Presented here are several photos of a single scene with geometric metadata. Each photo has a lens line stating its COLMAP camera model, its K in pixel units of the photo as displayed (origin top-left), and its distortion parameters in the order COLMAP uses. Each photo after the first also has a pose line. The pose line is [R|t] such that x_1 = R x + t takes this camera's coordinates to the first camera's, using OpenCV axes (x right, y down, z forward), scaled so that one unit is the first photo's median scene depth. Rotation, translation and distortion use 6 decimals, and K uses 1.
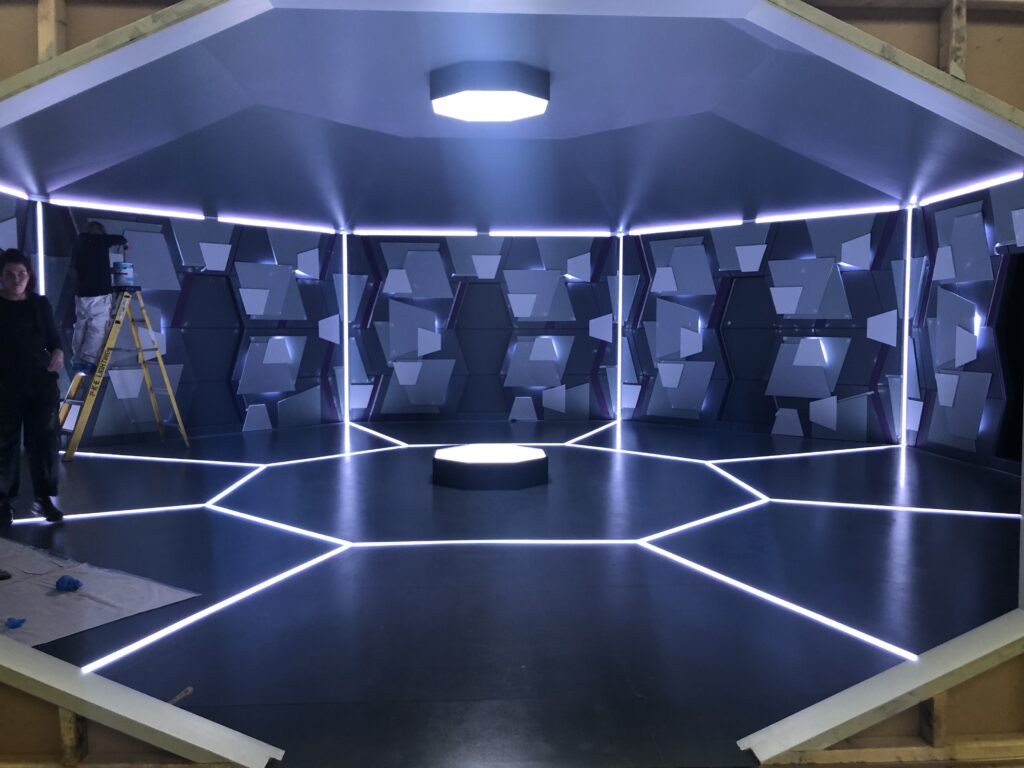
lens RADIAL K [[824.0, 0, 493.8], [0, 824.0, 385.0], [0, 0, 1]] dist [0.013596, -0.068690]
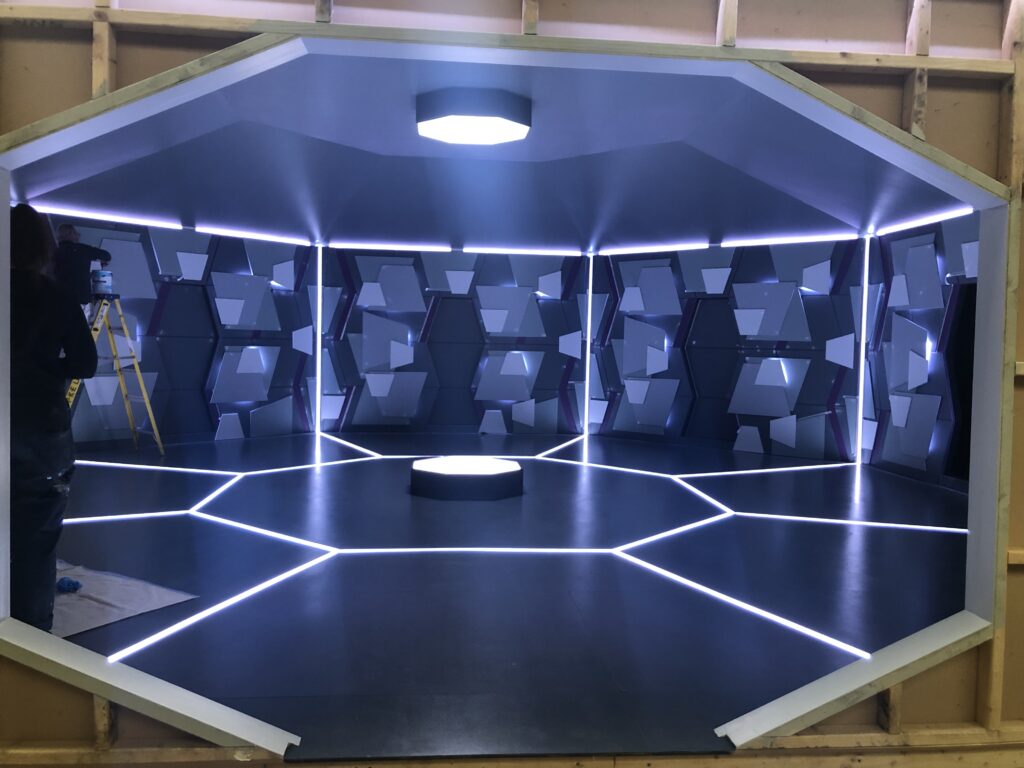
lens RADIAL K [[825.3, 0, 490.1], [0, 825.3, 388.5], [0, 0, 1]] dist [0.009290, -0.072202]
pose [[0.998863, 0.018420, 0.043969, -0.014653], [-0.017945, 0.999777, -0.011165, -0.001270], [-0.044165, 0.010363, 0.998971, -0.022455]]
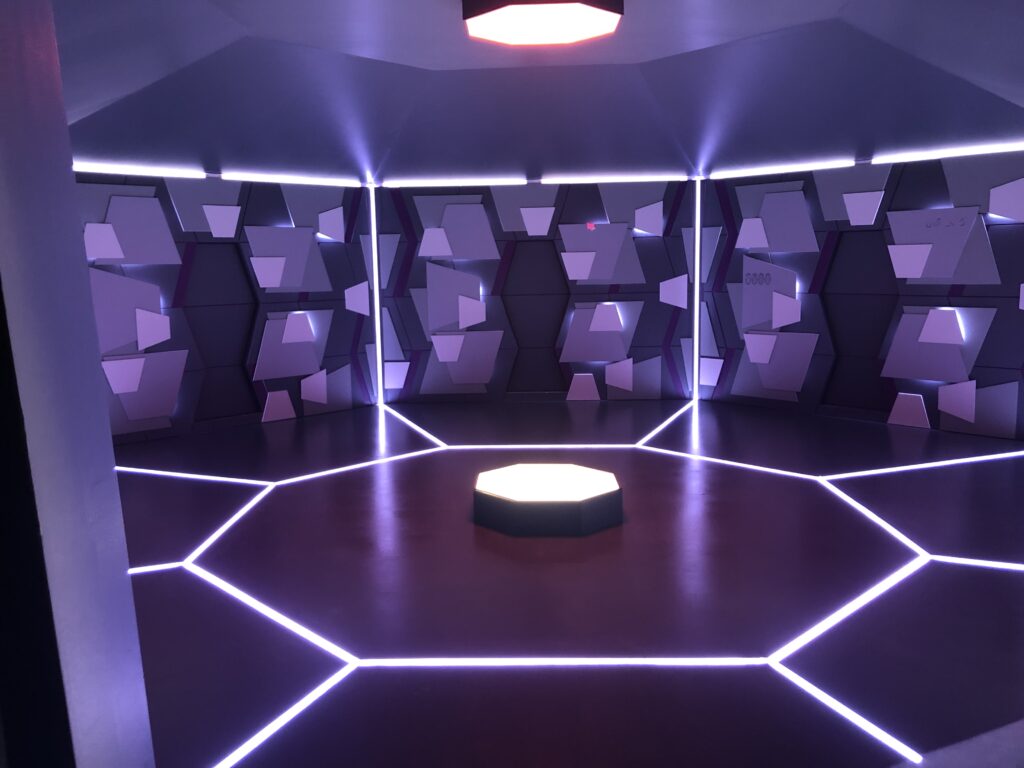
lens RADIAL K [[825.3, 0, 490.1], [0, 825.3, 388.5], [0, 0, 1]] dist [0.009290, -0.072202]
pose [[0.997530, -0.011755, -0.069257, -0.001569], [0.017753, 0.996082, 0.086638, -0.050156], [0.067967, -0.087653, 0.993830, 0.147046]]
